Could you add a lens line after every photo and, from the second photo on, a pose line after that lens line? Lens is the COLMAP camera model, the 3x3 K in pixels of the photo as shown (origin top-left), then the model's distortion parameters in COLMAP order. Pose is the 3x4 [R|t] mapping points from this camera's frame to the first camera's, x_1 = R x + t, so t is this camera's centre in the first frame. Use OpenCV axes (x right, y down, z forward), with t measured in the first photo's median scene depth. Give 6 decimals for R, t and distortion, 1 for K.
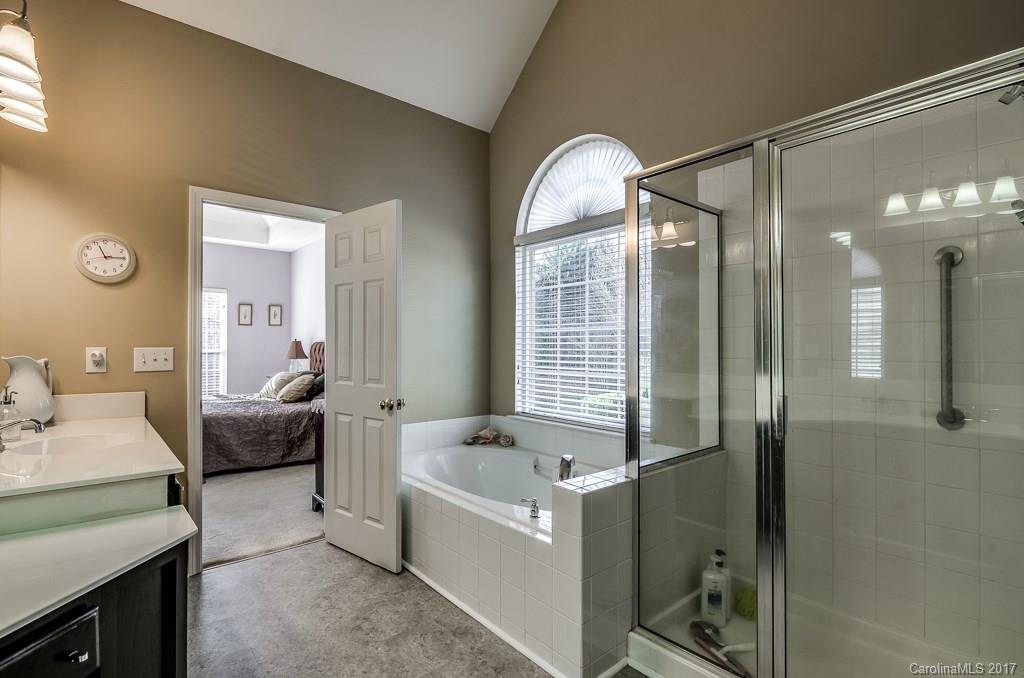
lens RADIAL K [[491.4, 0, 506.4], [0, 491.4, 341.3], [0, 0, 1]] dist [-0.002947, 0.000003]
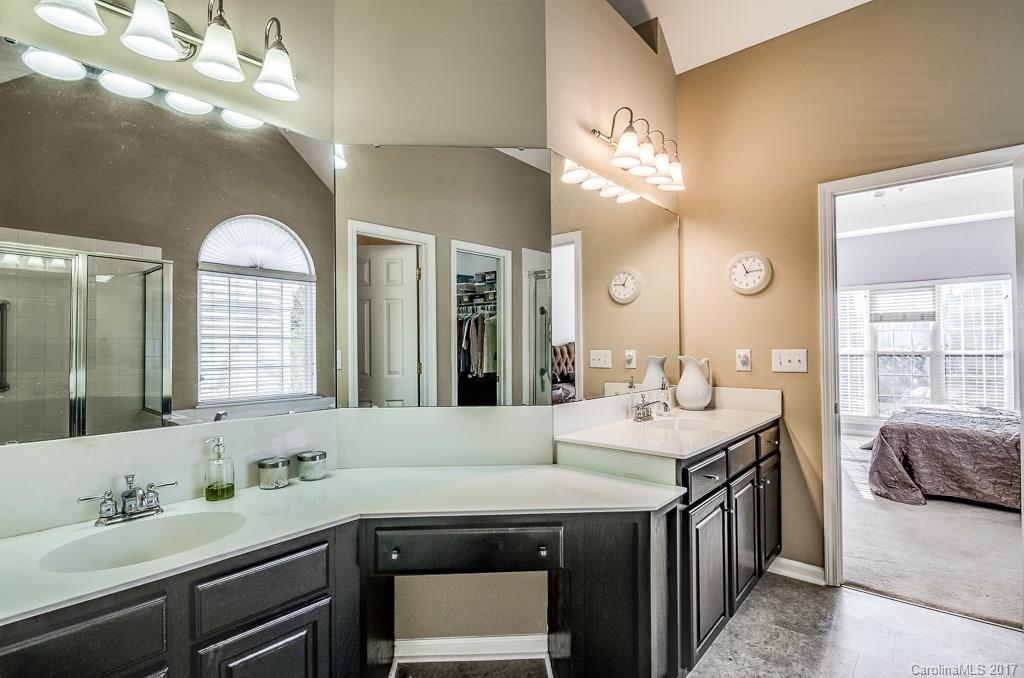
lens RADIAL K [[491.4, 0, 506.8], [0, 491.4, 342.5], [0, 0, 1]] dist [-0.002947, 0.000003]
pose [[0.152485, -0.013571, -0.988213, 0.228508], [0.014768, 0.999825, -0.011452, 0.000519], [0.988195, -0.012848, 0.152659, 0.232110]]
